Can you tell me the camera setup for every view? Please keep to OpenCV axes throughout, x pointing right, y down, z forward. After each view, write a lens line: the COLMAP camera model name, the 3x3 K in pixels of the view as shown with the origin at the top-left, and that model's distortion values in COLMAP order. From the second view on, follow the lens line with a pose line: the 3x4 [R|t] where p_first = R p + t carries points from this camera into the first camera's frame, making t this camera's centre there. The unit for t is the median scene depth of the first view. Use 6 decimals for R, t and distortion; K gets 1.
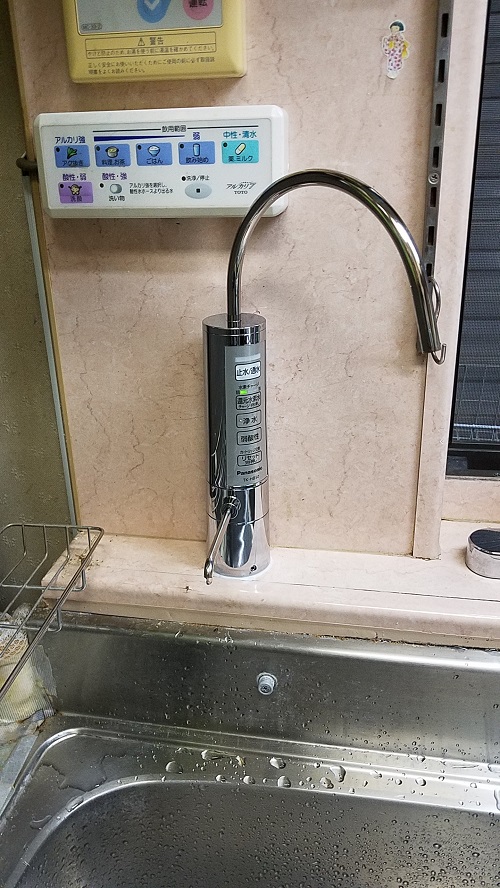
lens RADIAL K [[718.5, 0, 187.5], [0, 718.5, 443.9], [0, 0, 1]] dist [0.033871, -0.004092]
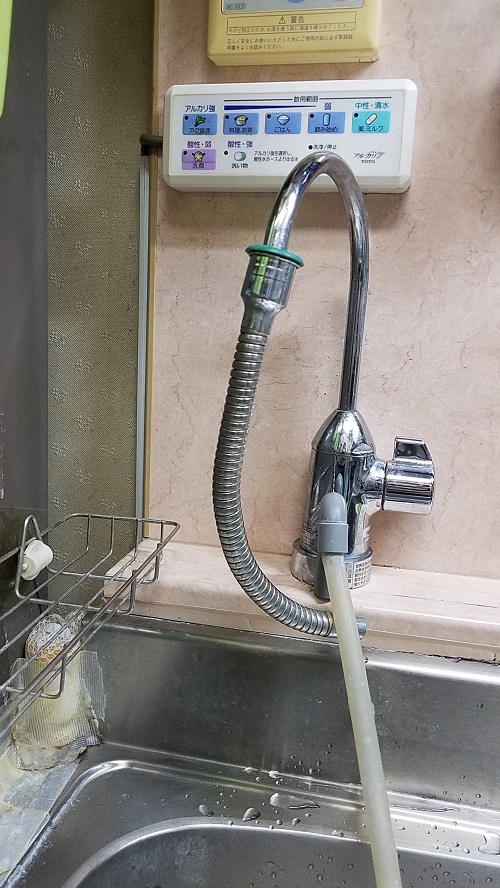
lens RADIAL K [[718.5, 0, 187.5], [0, 718.5, 443.9], [0, 0, 1]] dist [0.033871, -0.004092]
pose [[0.996023, 0.087669, -0.015909, -0.121567], [-0.088934, 0.967283, -0.237601, 0.282556], [-0.005442, 0.238071, 0.971232, 0.116850]]
